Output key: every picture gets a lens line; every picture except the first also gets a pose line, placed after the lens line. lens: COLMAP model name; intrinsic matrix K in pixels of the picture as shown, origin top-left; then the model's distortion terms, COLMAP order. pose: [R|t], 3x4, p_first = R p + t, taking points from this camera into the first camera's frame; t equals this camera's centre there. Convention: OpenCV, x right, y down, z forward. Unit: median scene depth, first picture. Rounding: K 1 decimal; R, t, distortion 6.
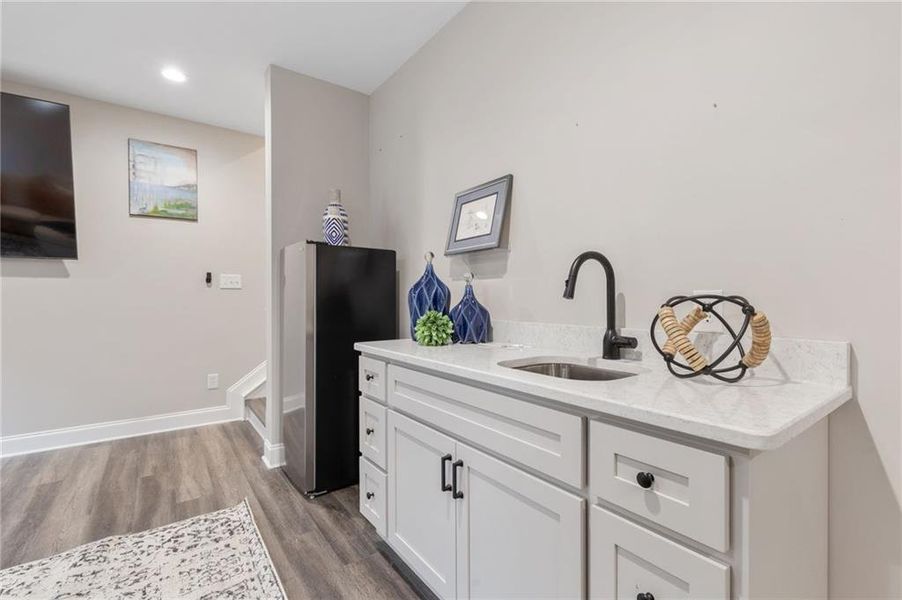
lens RADIAL K [[403.9, 0, 452.3], [0, 403.9, 297.5], [0, 0, 1]] dist [0.003032, -0.001413]
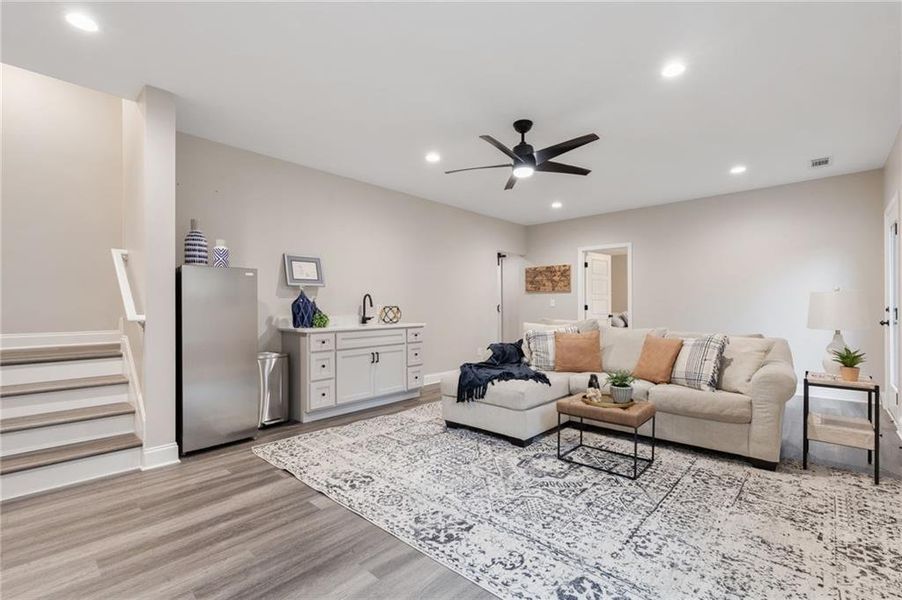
lens RADIAL K [[403.9, 0, 459.1], [0, 403.9, 303.8], [0, 0, 1]] dist [0.003032, -0.001413]
pose [[-0.204982, 0.008235, 0.978731, -2.335034], [0.012326, 0.999907, -0.005831, 0.002847], [-0.978688, 0.010868, -0.205065, 0.650023]]
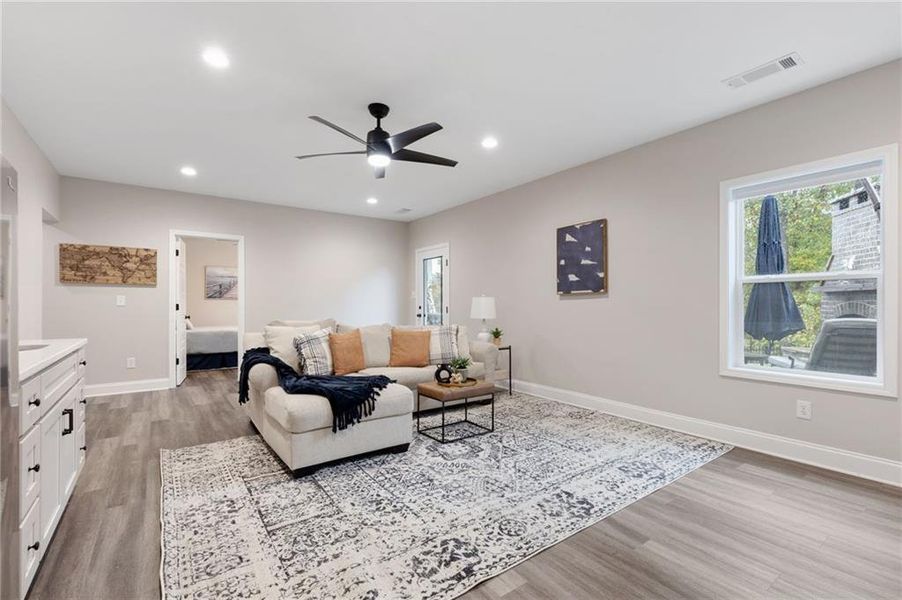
lens RADIAL K [[403.9, 0, 452.5], [0, 403.9, 303.5], [0, 0, 1]] dist [0.003032, -0.001413]
pose [[-0.999998, 0.001600, 0.001165, -0.956855], [0.001606, 0.999986, 0.005128, -0.007668], [-0.001157, 0.005129, -0.999986, 1.651701]]
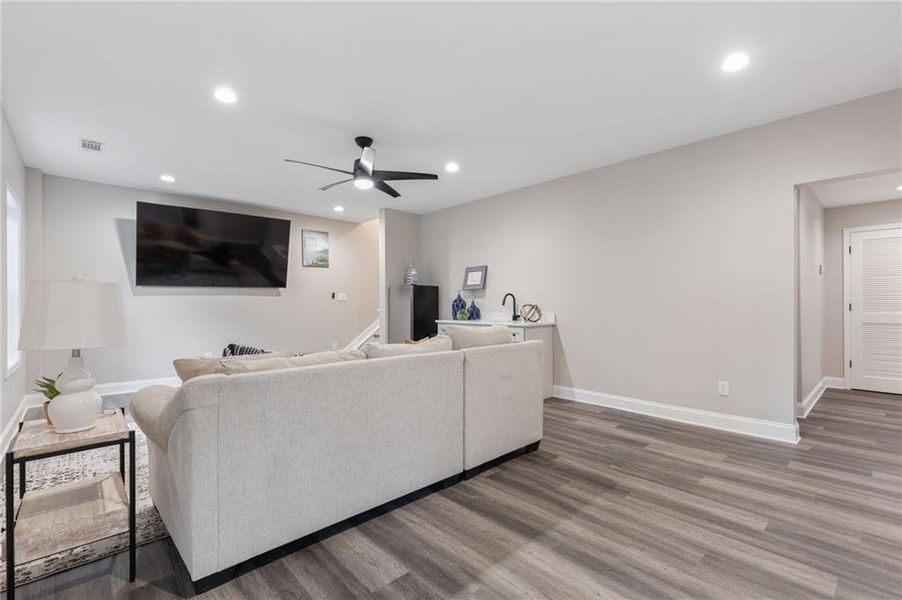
lens RADIAL K [[403.9, 0, 451.3], [0, 403.9, 301.2], [0, 0, 1]] dist [0.003032, -0.001413]
pose [[0.993652, -0.000894, 0.112498, -0.453303], [0.001783, 0.999968, -0.007805, -0.005589], [-0.112487, 0.007956, 0.993621, -1.960974]]
